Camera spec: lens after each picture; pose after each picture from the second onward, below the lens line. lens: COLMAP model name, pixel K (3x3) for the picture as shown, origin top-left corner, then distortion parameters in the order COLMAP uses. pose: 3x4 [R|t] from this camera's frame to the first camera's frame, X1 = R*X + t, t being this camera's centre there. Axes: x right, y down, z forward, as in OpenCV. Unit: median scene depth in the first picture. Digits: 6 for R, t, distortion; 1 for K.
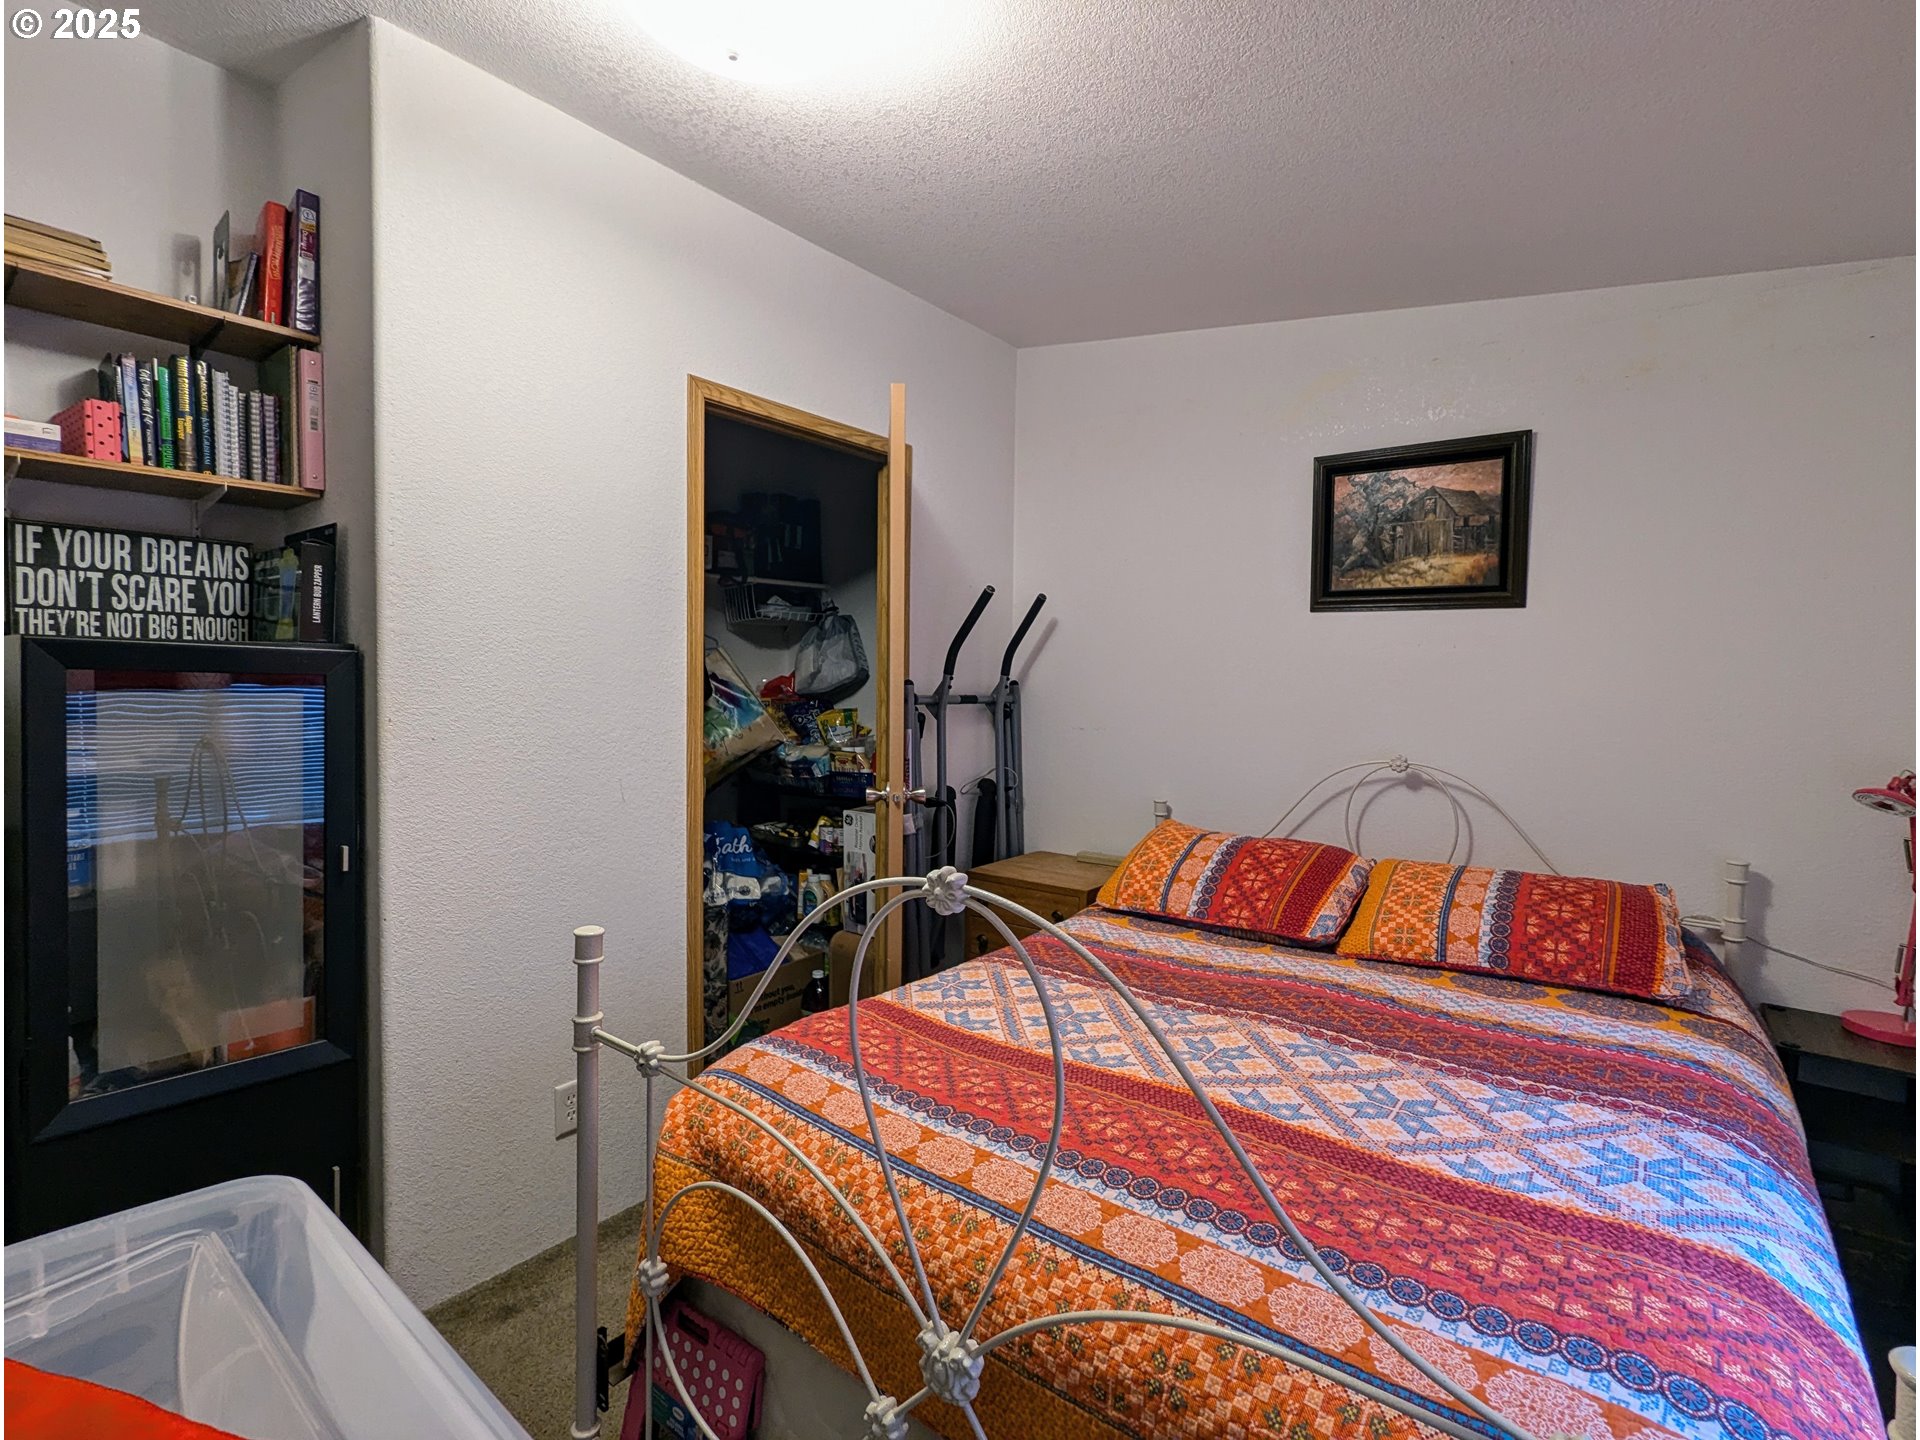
lens RADIAL K [[883.8, 0, 962.1], [0, 883.8, 707.6], [0, 0, 1]] dist [-0.001060, -0.000123]
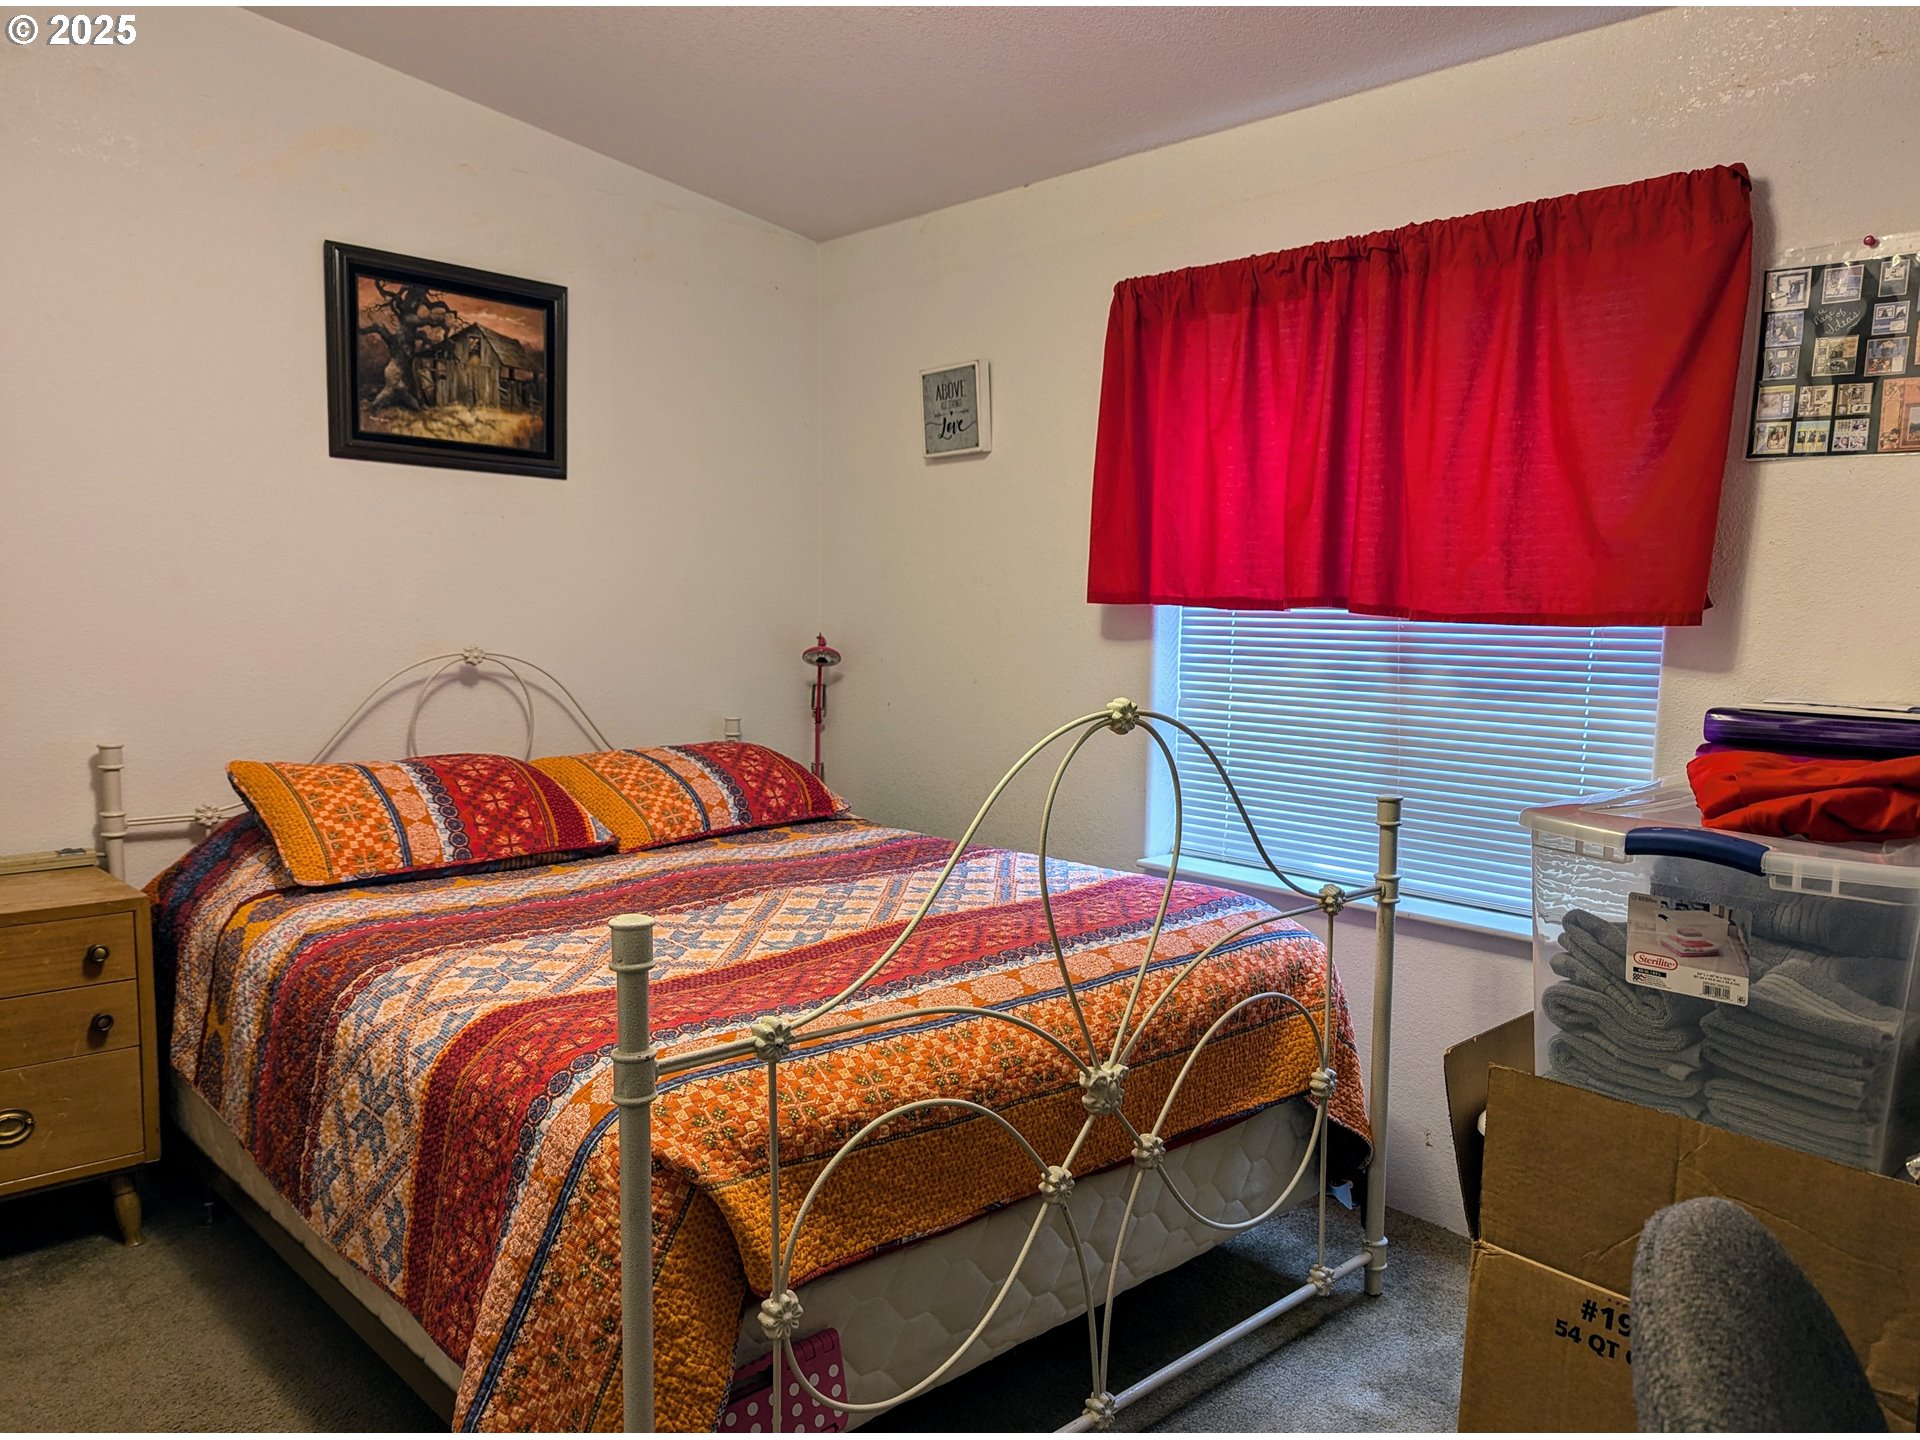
lens RADIAL K [[1340.3, 0, 980.6], [0, 1340.3, 717.0], [0, 0, 1]] dist [0.062537, -0.057093]
pose [[0.180706, -0.095422, 0.978897, -0.693028], [0.013254, 0.995428, 0.094586, 0.007549], [-0.983448, -0.004118, 0.181144, 0.298842]]
